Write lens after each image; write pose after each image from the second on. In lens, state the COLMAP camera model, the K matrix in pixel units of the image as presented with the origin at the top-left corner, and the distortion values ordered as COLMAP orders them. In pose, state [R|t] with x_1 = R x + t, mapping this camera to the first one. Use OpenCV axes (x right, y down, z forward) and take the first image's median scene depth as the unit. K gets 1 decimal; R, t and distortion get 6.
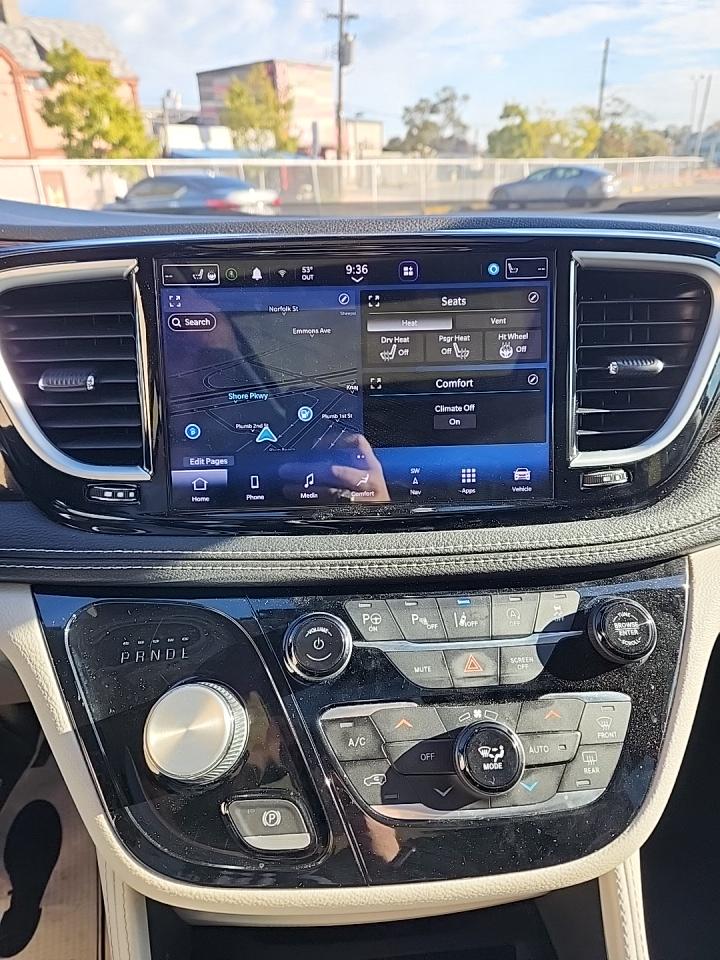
lens RADIAL K [[642.4, 0, 380.9], [0, 642.4, 473.3], [0, 0, 1]] dist [0.054700, -0.034666]
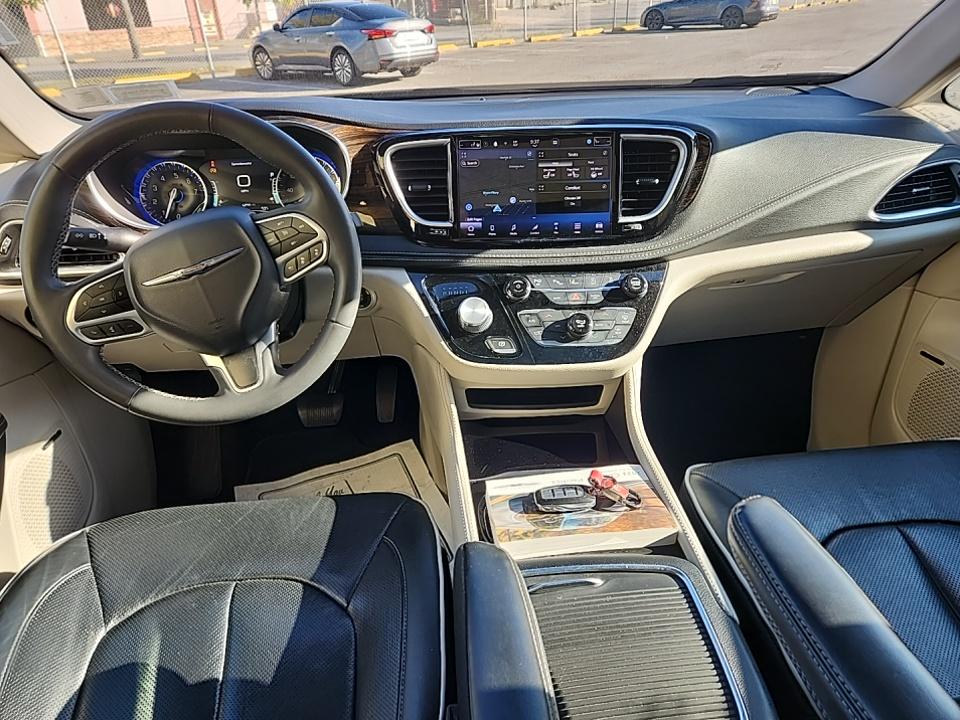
lens RADIAL K [[642.4, 0, 489.0], [0, 642.4, 355.7], [0, 0, 1]] dist [0.054700, -0.034666]
pose [[0.998305, 0.017049, -0.055639, -0.059938], [-0.012627, 0.996804, 0.078888, 0.318839], [0.056806, -0.078052, 0.995330, -1.576423]]
